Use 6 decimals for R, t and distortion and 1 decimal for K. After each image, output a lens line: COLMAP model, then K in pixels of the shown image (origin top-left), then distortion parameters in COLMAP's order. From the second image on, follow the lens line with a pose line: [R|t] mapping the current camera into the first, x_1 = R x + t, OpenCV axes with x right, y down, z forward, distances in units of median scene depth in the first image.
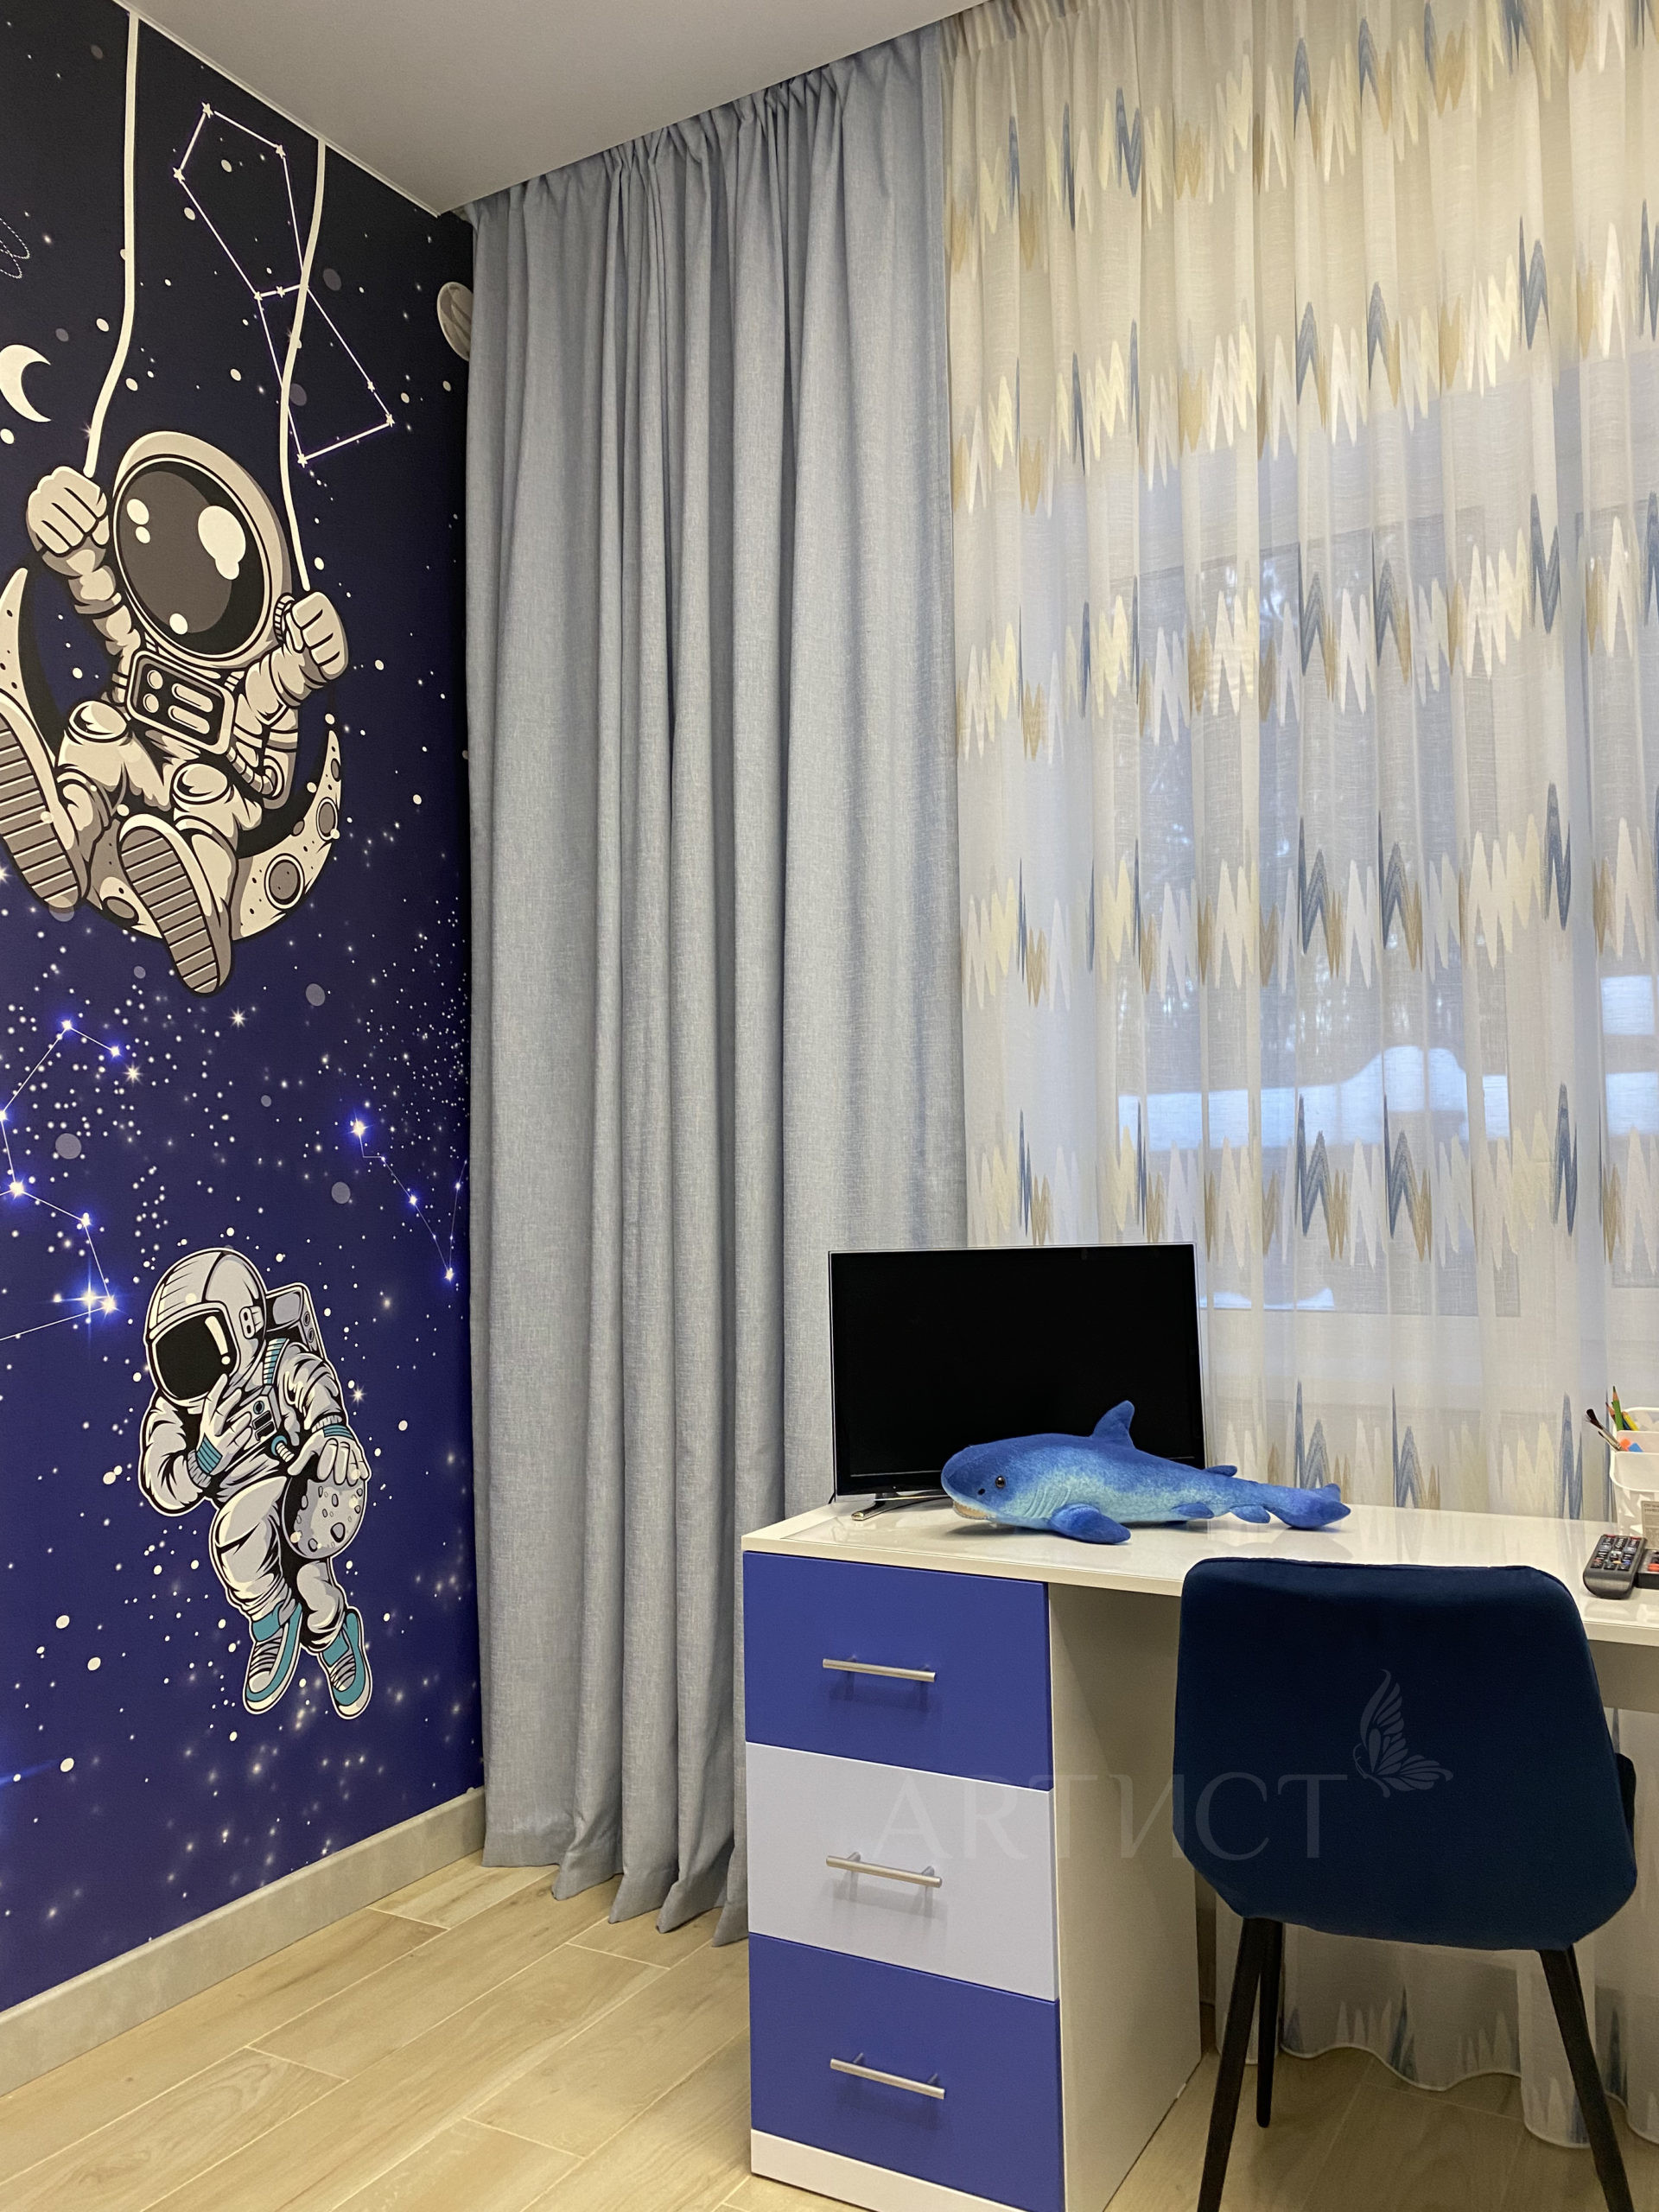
lens RADIAL K [[1694.0, 0, 805.6], [0, 1694.0, 1021.5], [0, 0, 1]] dist [0.017538, -0.008841]
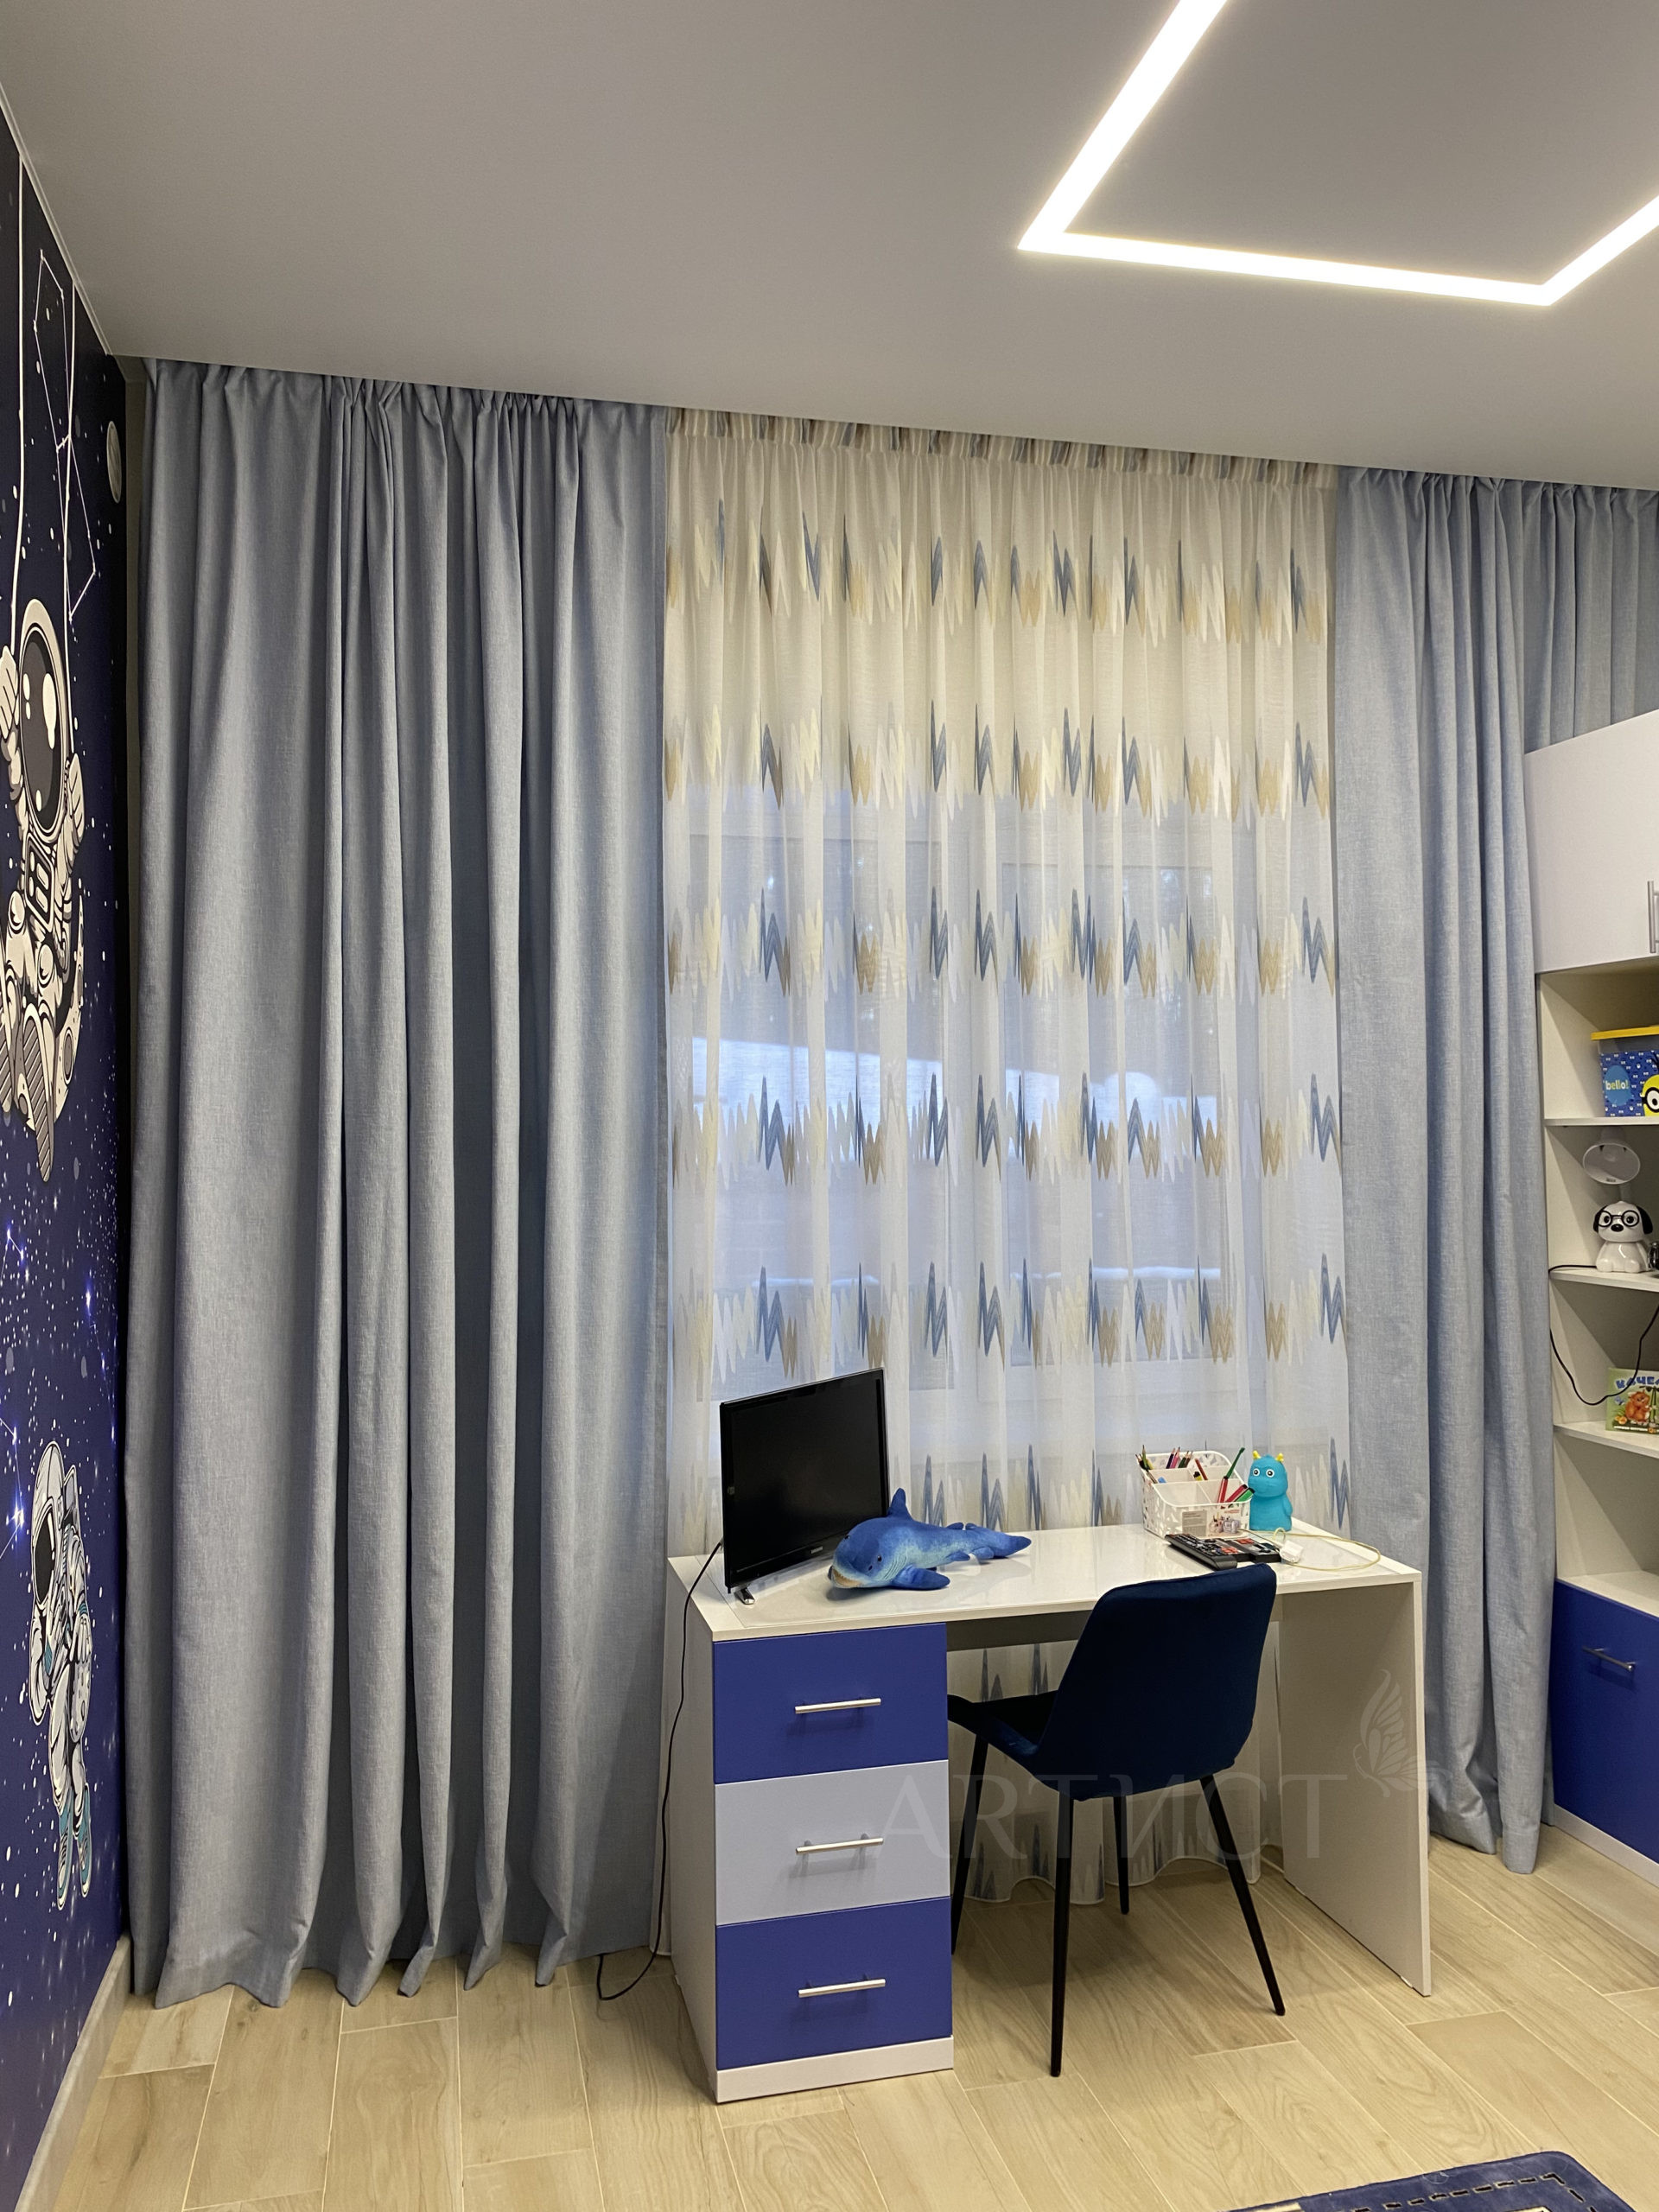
lens RADIAL K [[1694.0, 0, 805.6], [0, 1694.0, 1021.5], [0, 0, 1]] dist [0.017538, -0.008841]
pose [[0.743608, 0.056722, 0.666205, -0.693539], [-0.057652, 0.998124, -0.020631, -0.114459], [-0.666125, -0.023067, 0.745483, -0.020146]]
